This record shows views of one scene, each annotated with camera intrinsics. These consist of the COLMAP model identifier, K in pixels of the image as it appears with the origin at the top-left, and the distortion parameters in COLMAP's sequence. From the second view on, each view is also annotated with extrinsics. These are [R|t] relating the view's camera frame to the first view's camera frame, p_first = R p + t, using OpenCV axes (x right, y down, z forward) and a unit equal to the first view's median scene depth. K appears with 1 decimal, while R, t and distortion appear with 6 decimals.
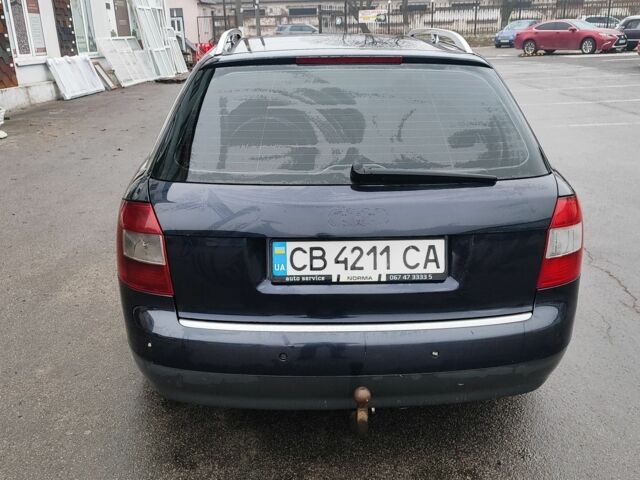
lens RADIAL K [[632.9, 0, 320.0], [0, 632.9, 240.0], [0, 0, 1]] dist [0.011827, -0.002049]
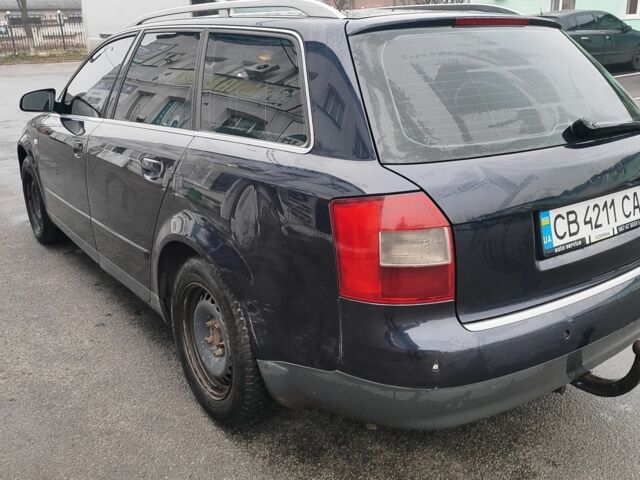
lens RADIAL K [[632.9, 0, 320.0], [0, 632.9, 240.0], [0, 0, 1]] dist [0.011827, -0.002049]
pose [[0.832791, -0.181672, 0.522929, -0.812924], [0.193276, 0.980594, 0.032867, -0.049282], [-0.518752, 0.073698, 0.851742, 0.391586]]
